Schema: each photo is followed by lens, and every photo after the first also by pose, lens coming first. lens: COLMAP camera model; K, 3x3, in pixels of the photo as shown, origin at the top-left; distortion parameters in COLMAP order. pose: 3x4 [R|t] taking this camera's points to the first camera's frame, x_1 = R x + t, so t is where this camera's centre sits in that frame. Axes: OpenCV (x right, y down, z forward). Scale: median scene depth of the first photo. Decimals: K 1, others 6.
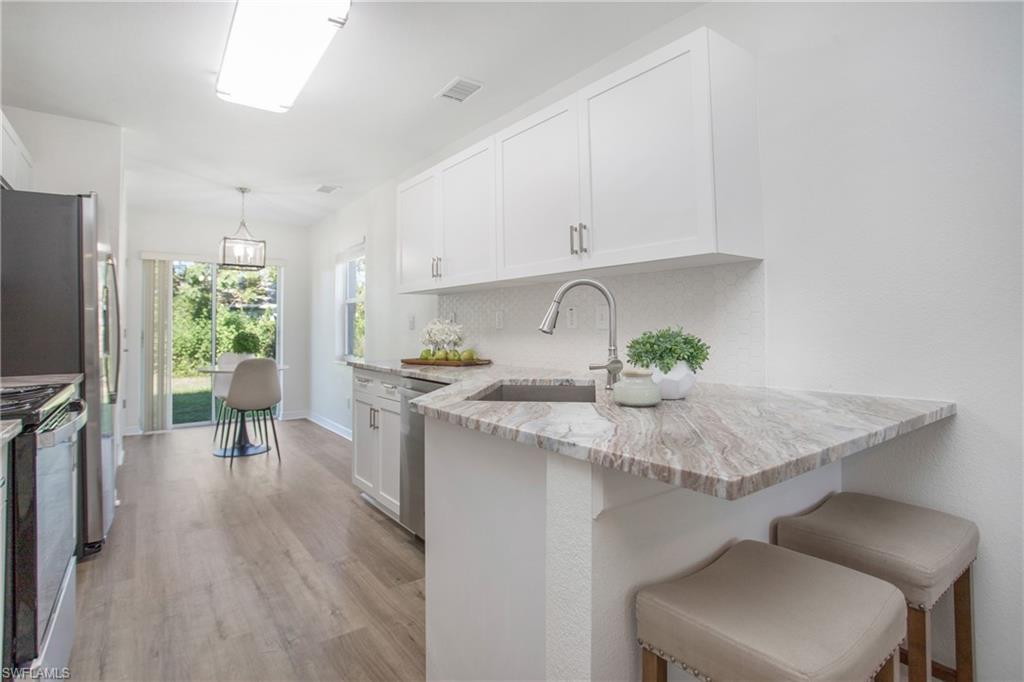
lens RADIAL K [[513.1, 0, 525.4], [0, 513.1, 323.4], [0, 0, 1]] dist [-0.046693, 0.023889]
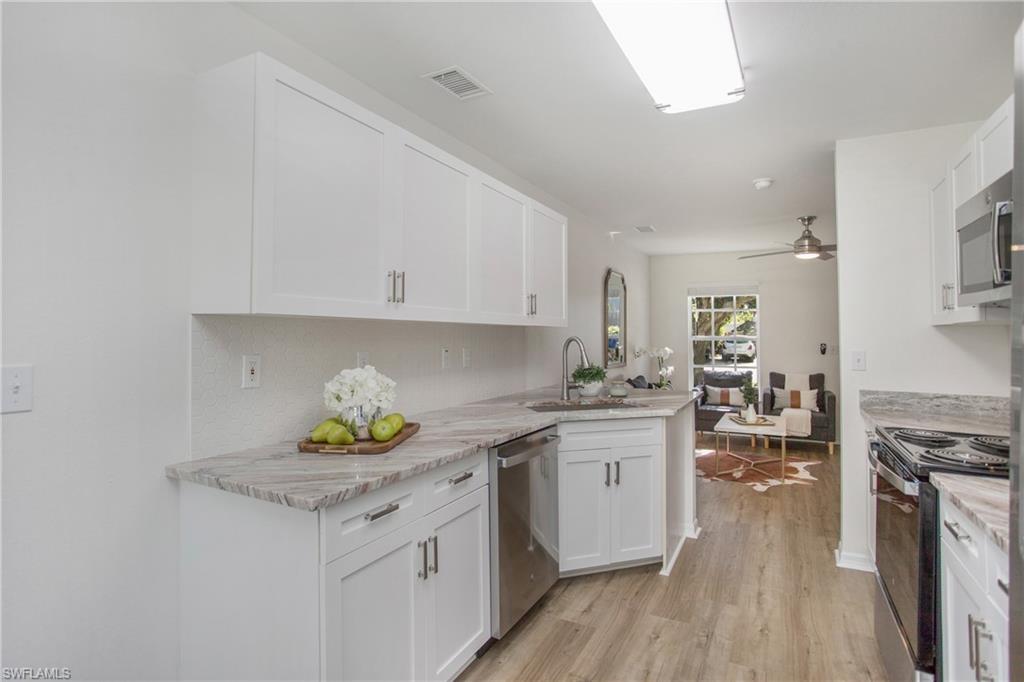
lens RADIAL K [[513.1, 0, 512.3], [0, 513.1, 324.6], [0, 0, 1]] dist [-0.046693, 0.023889]
pose [[-0.409780, 0.034016, 0.911550, -1.142325], [-0.003772, 0.999233, -0.038983, -0.040973], [-0.912177, -0.019413, -0.409337, 1.579279]]
